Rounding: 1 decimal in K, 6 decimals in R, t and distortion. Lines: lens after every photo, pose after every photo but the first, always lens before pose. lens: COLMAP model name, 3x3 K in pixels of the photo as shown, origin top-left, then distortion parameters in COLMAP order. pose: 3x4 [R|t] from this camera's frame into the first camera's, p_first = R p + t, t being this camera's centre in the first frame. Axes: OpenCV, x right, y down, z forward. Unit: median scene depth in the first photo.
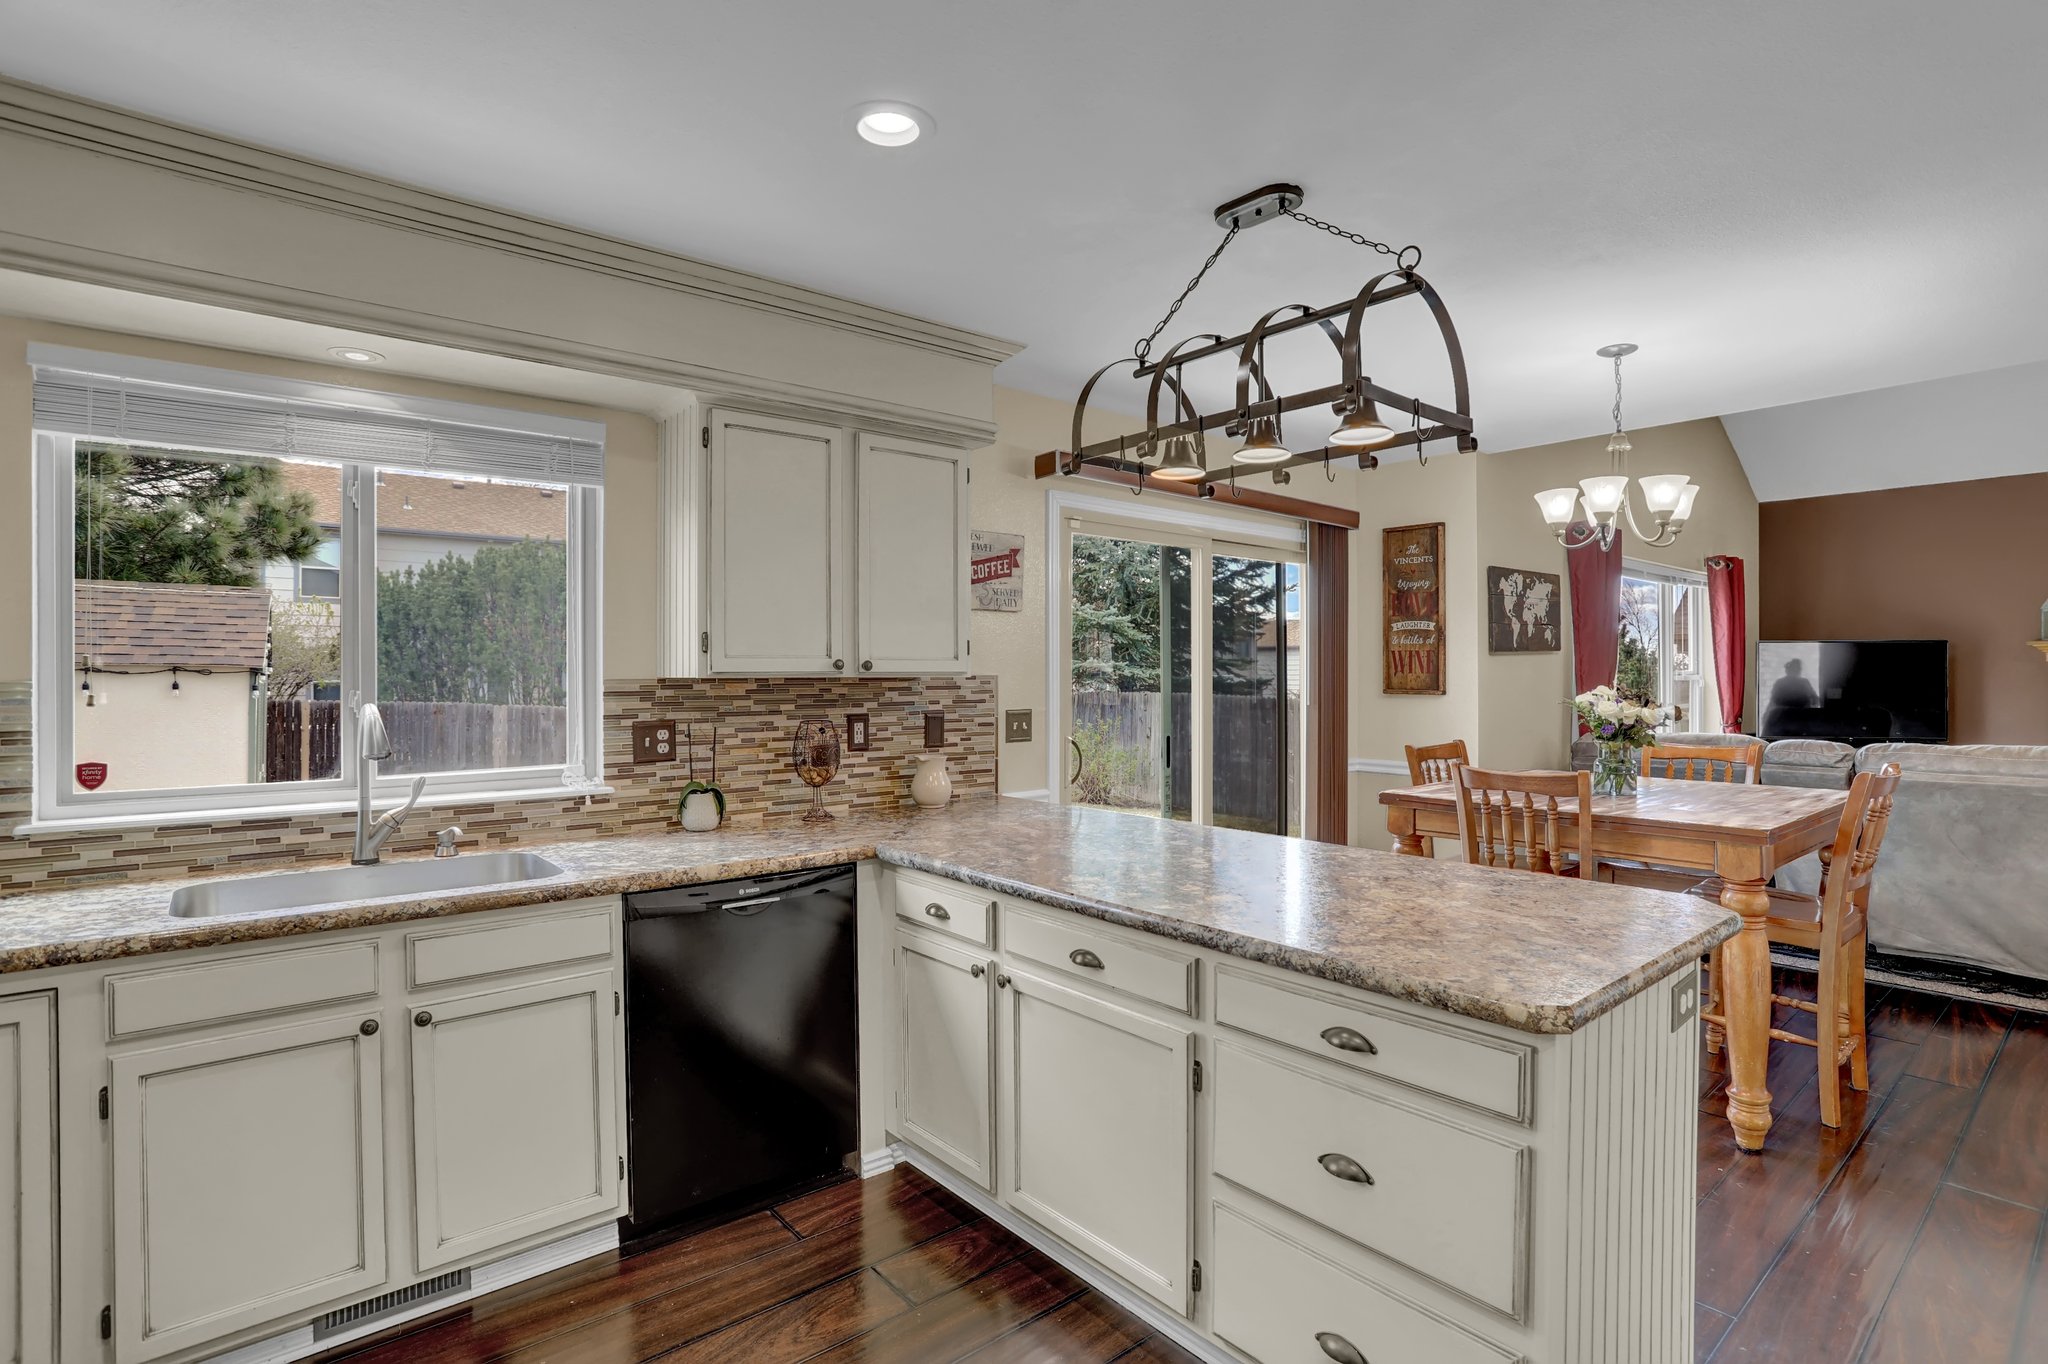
lens RADIAL K [[1003.2, 0, 1027.4], [0, 1003.2, 676.5], [0, 0, 1]] dist [-0.075110, 0.033130]
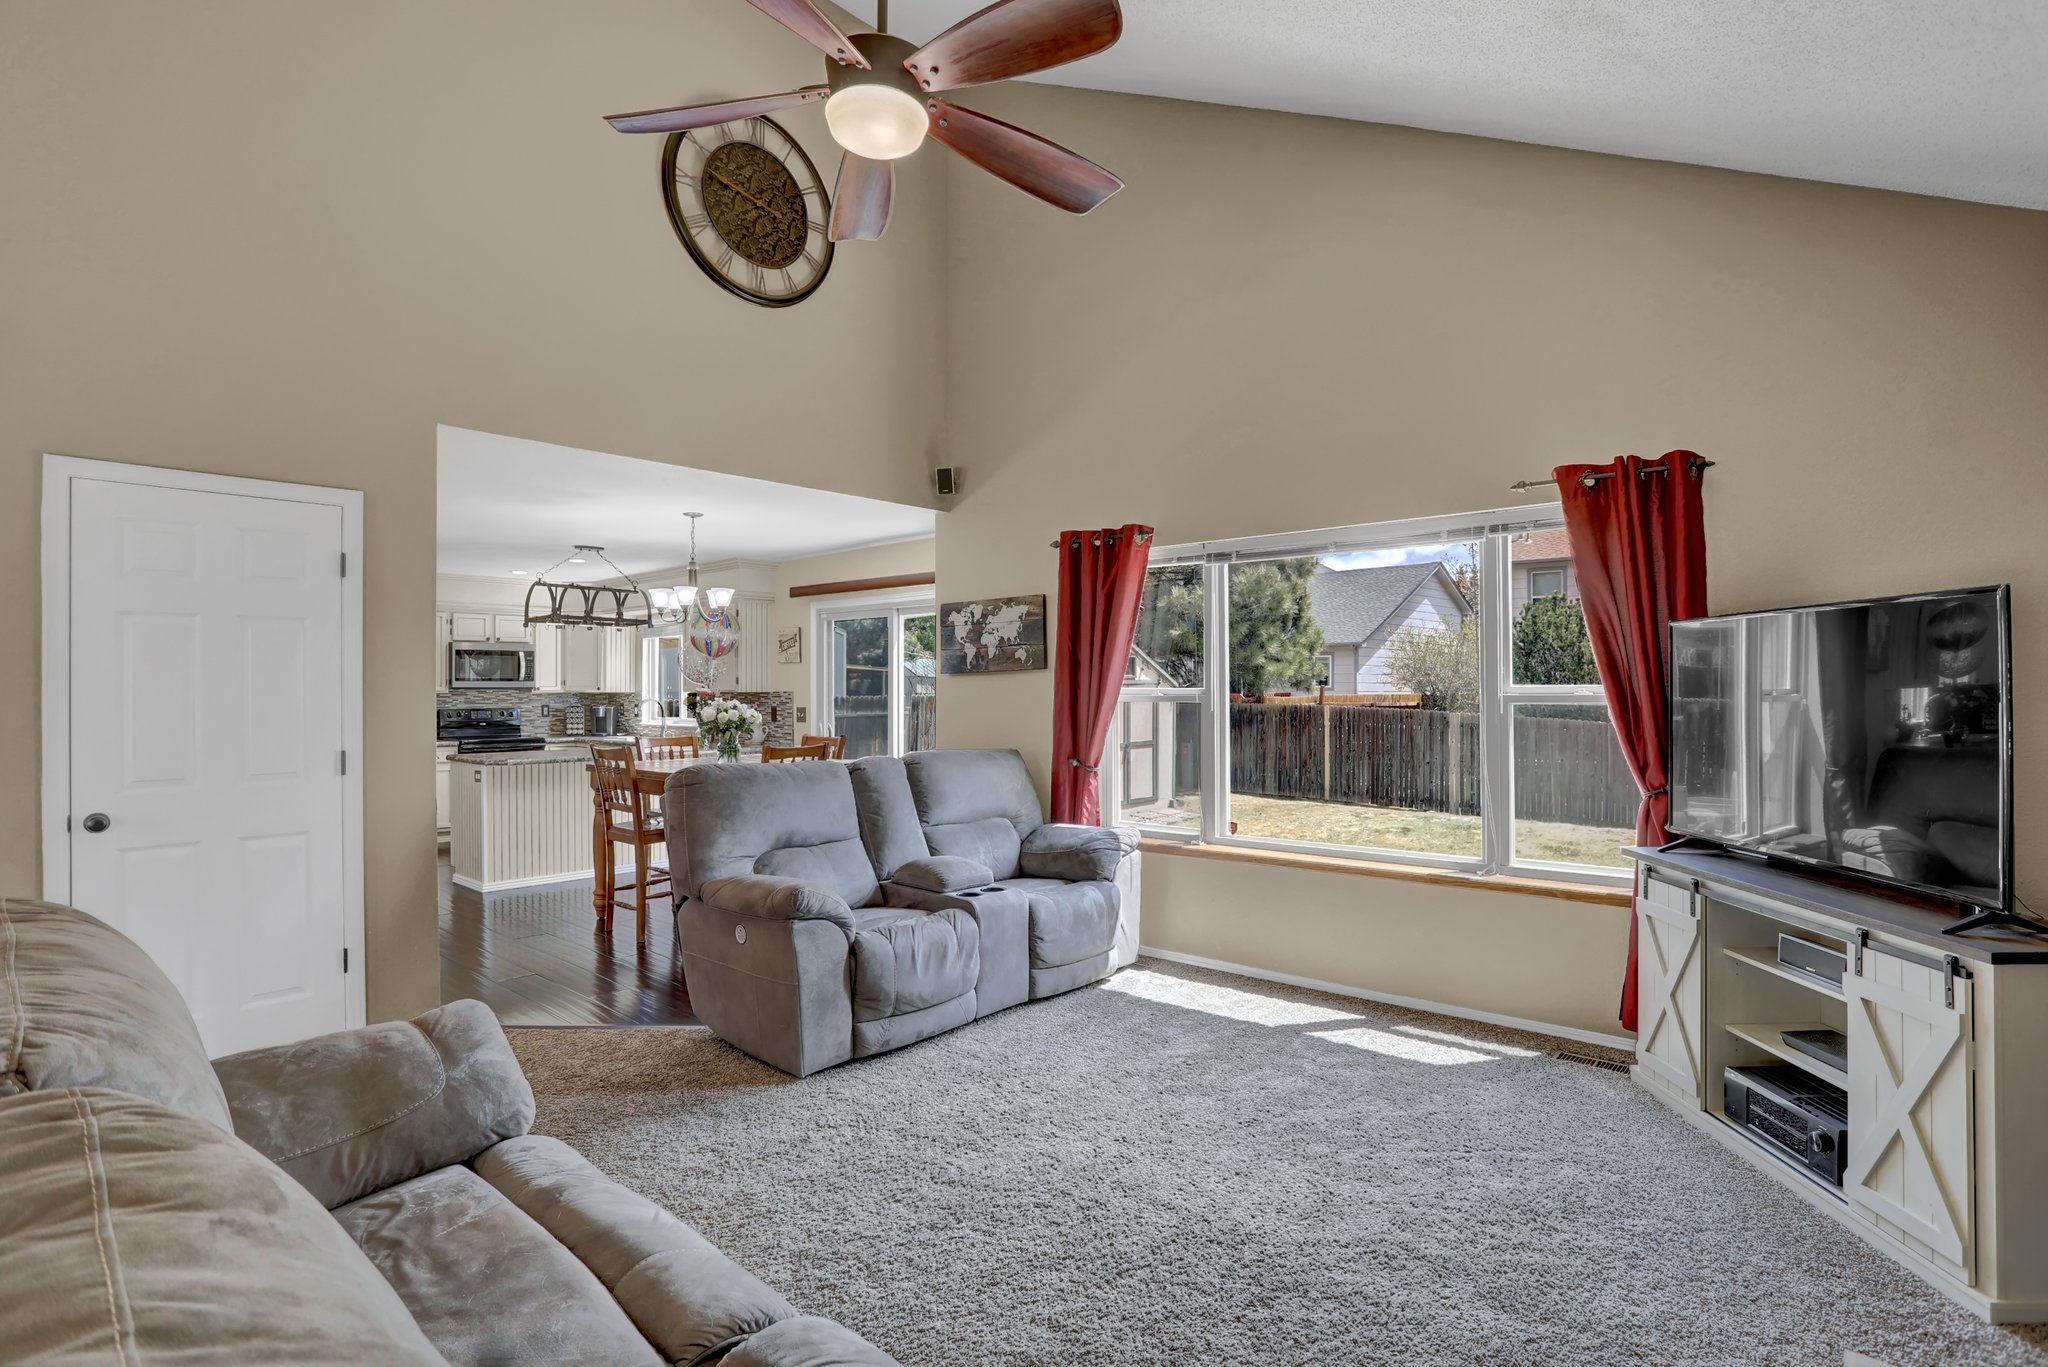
lens RADIAL K [[1000.5, 0, 1026.0], [0, 1000.5, 680.6], [0, 0, 1]] dist [-0.082538, 0.038089]
pose [[0.149931, -0.007827, -0.988666, 3.105225], [0.001014, 0.999969, -0.007763, -0.010168], [0.988696, 0.000162, 0.149934, 1.640298]]
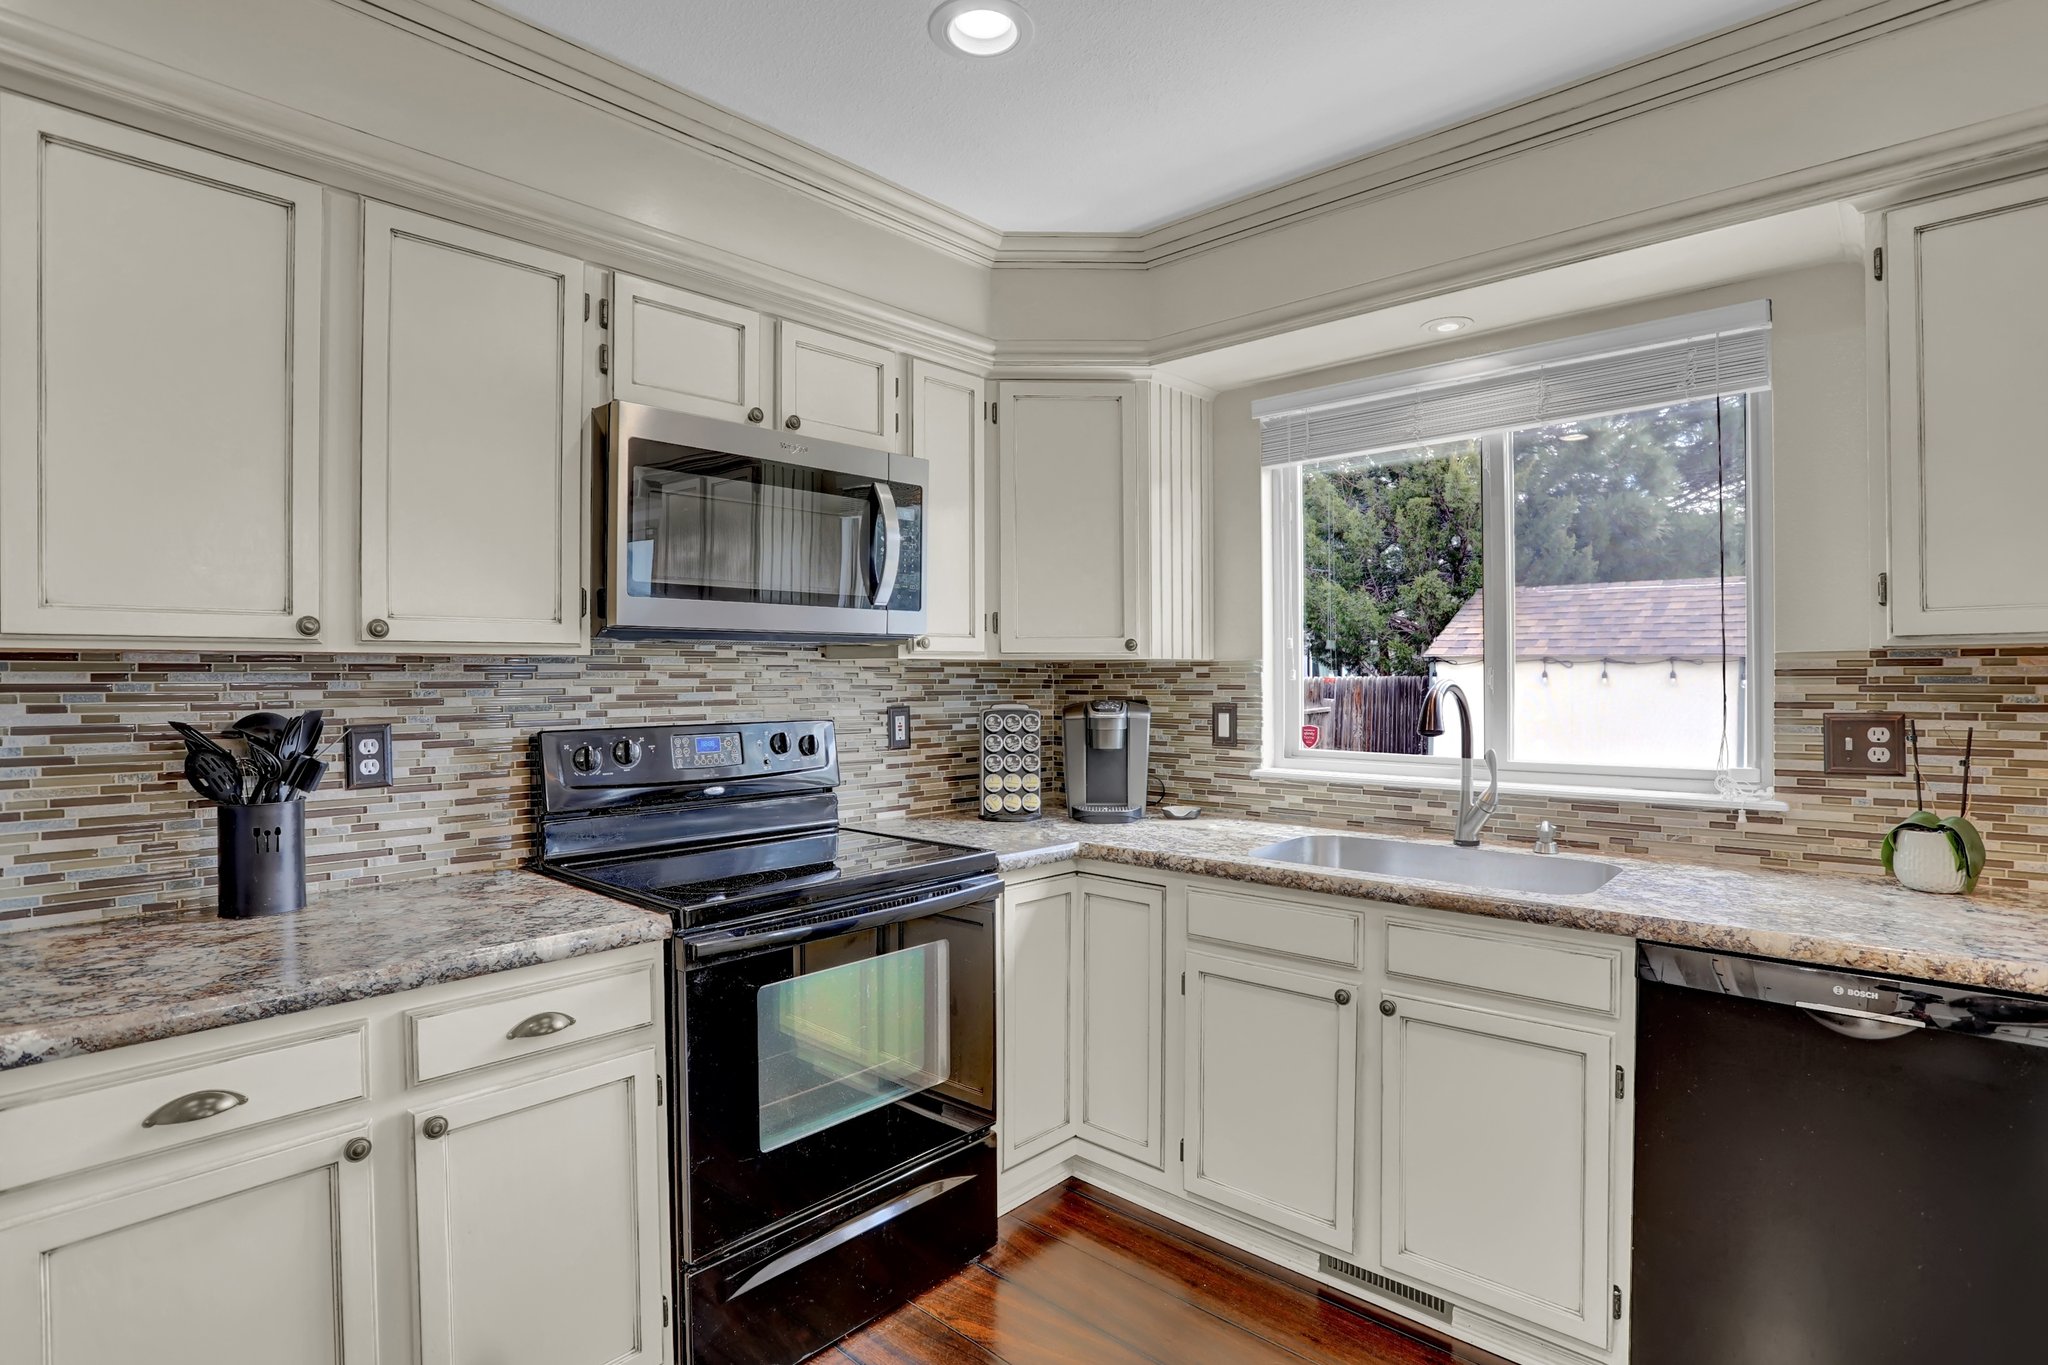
lens RADIAL K [[1009.6, 0, 1031.6], [0, 1009.6, 683.3], [0, 0, 1]] dist [-0.080224, 0.040412]
pose [[0.142931, 0.008329, -0.989698, 0.209994], [0.002587, 0.999958, 0.008789, 0.018633], [0.989729, -0.003816, 0.142904, 0.379572]]
